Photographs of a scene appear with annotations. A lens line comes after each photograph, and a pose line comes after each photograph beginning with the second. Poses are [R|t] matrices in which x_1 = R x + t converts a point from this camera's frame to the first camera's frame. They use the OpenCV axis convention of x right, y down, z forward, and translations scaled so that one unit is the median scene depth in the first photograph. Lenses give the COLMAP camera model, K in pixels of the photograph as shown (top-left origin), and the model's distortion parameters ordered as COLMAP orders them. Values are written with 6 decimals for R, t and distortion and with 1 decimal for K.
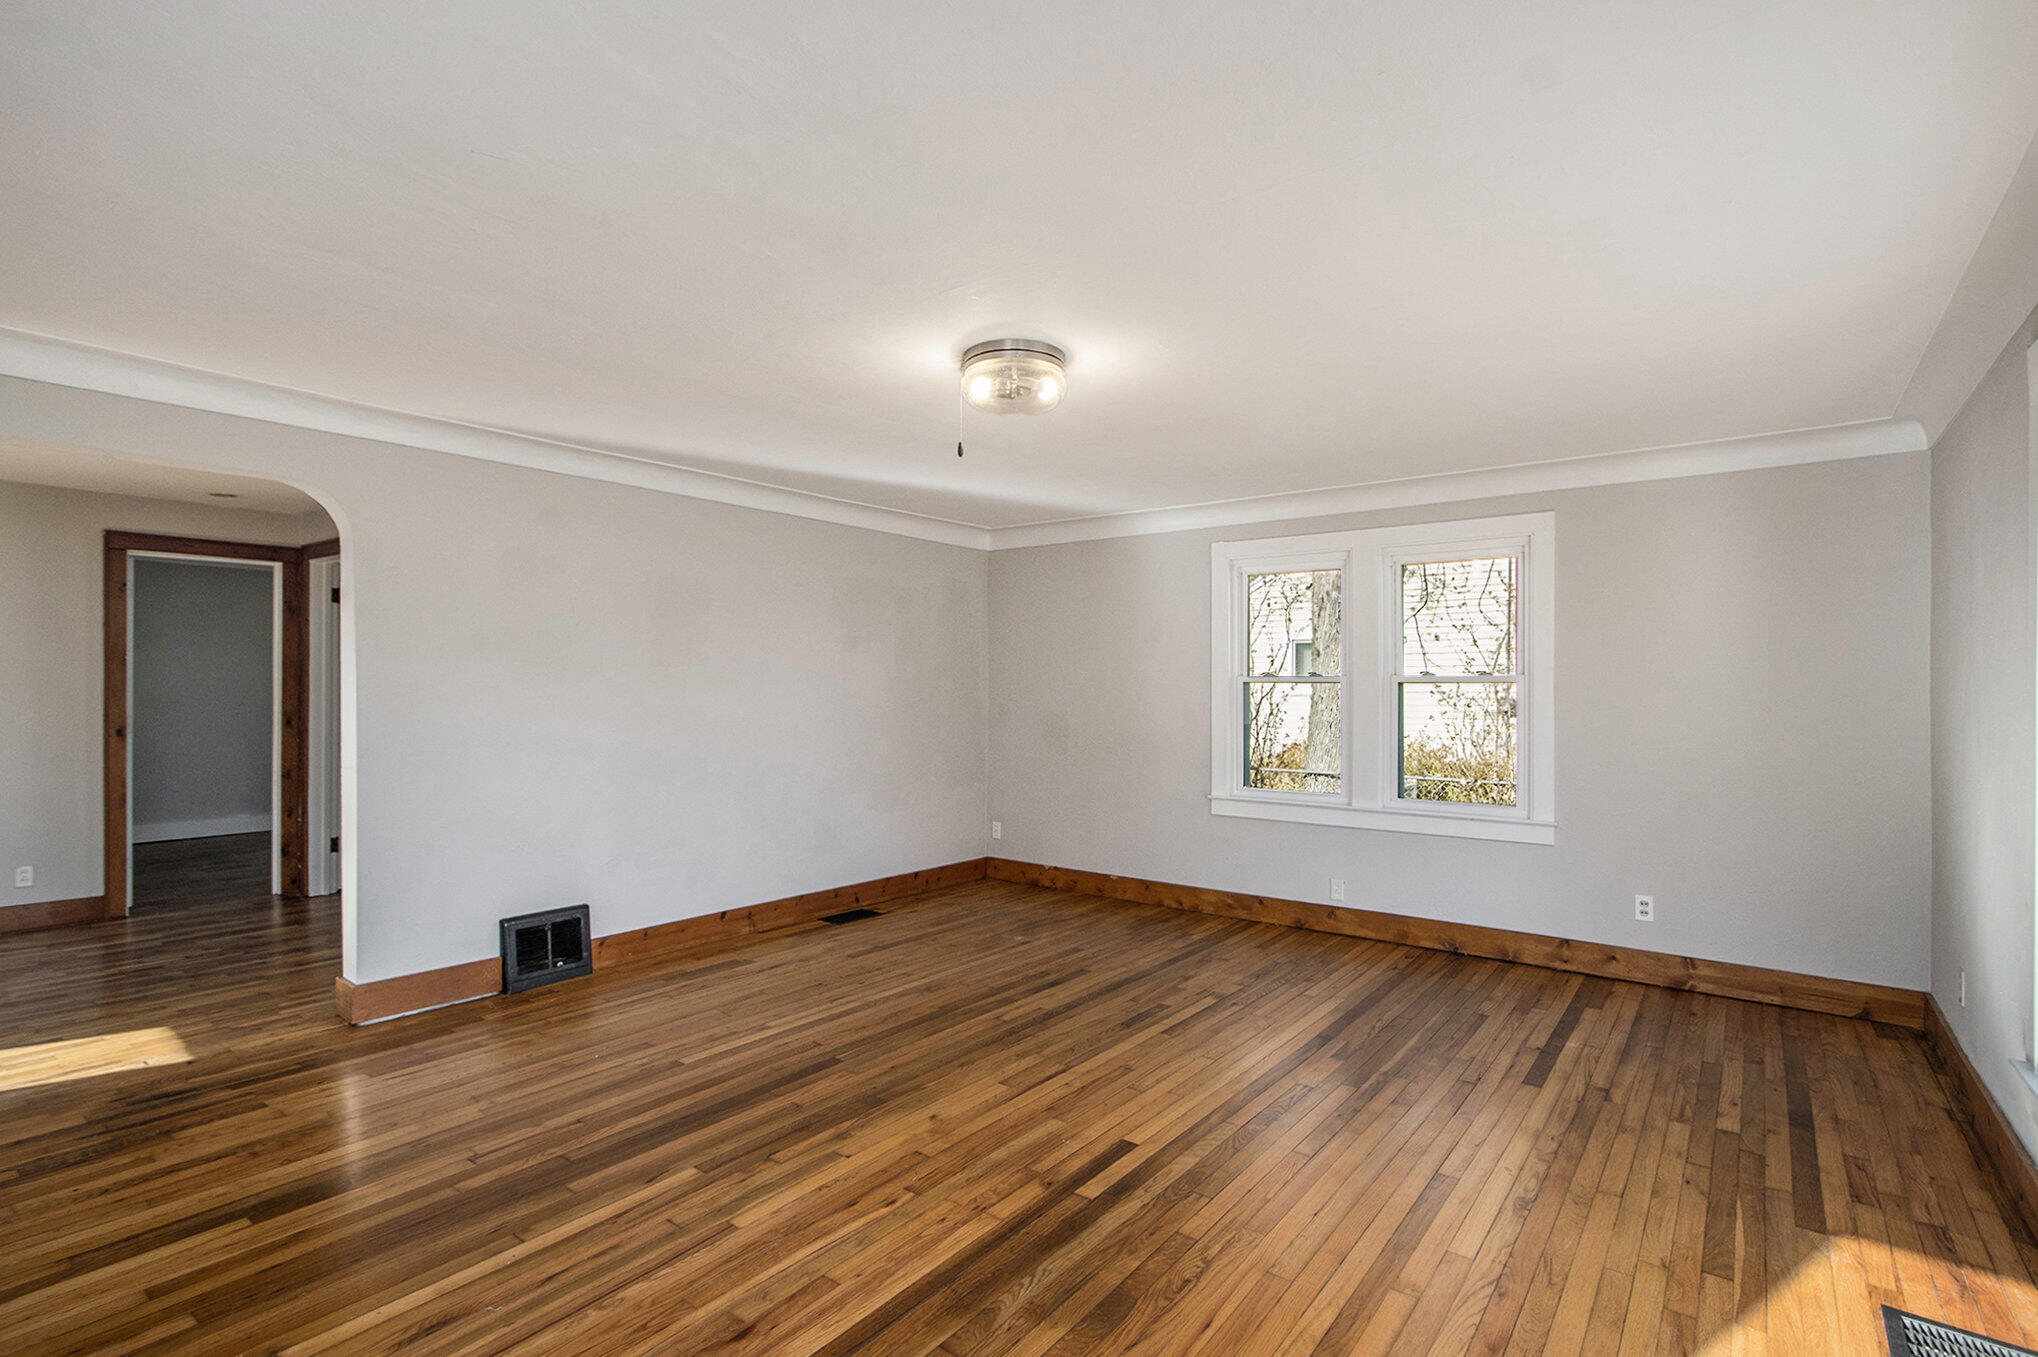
lens RADIAL K [[964.1, 0, 1016.9], [0, 964.1, 691.9], [0, 0, 1]] dist [-0.012871, 0.000358]
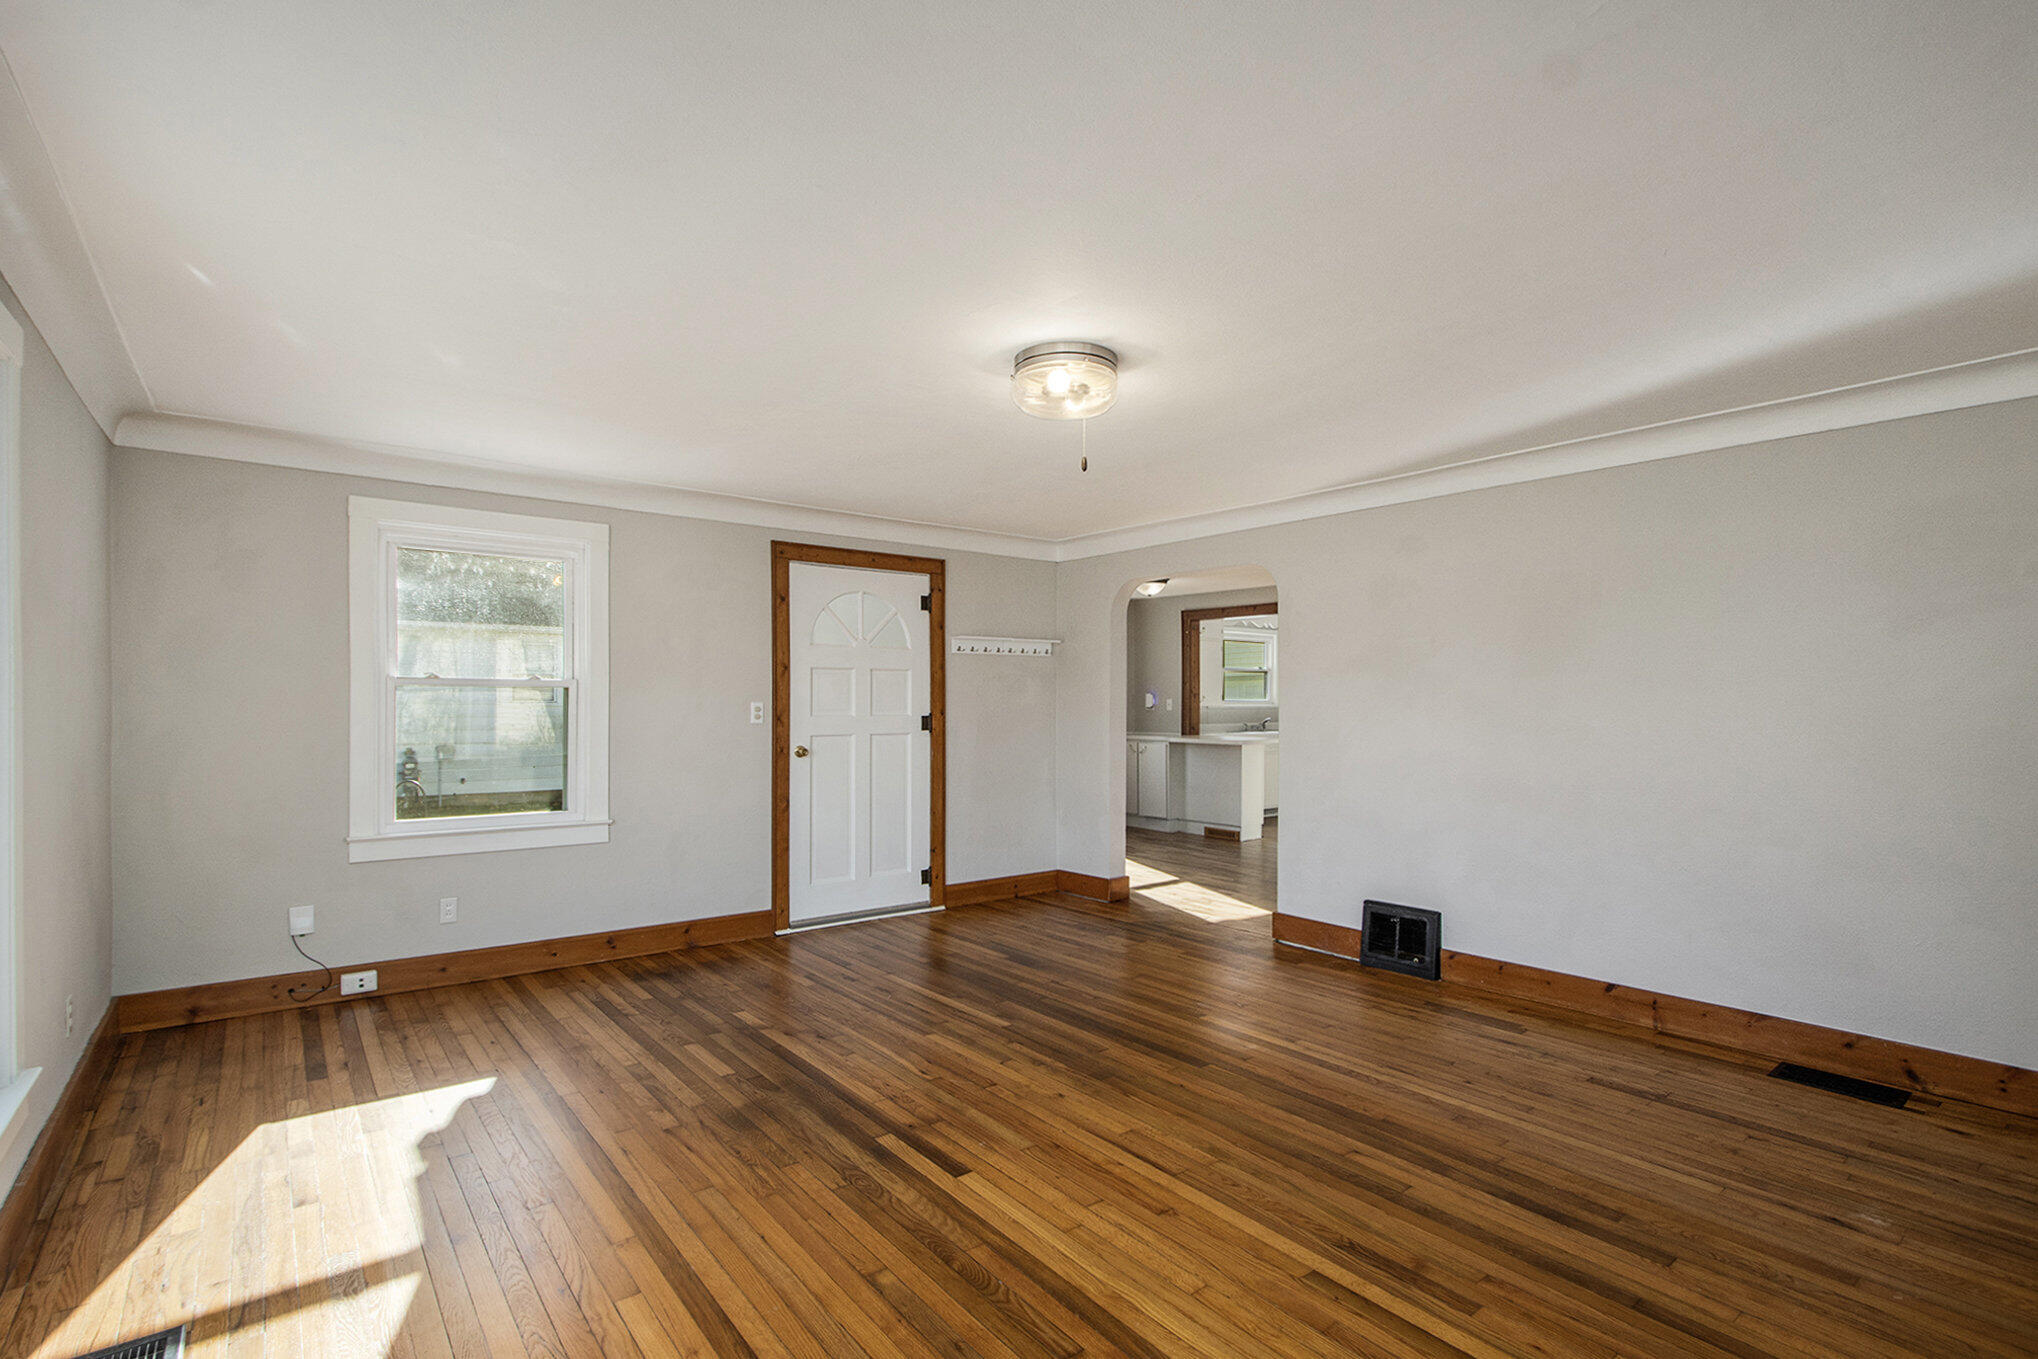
lens RADIAL K [[964.1, 0, 1016.9], [0, 964.1, 692.9], [0, 0, 1]] dist [-0.012871, 0.000358]
pose [[-0.242207, -0.014070, -0.970123, 0.727202], [-0.006861, 0.999895, -0.012788, 0.004081], [0.970200, 0.003559, -0.242278, 0.901921]]
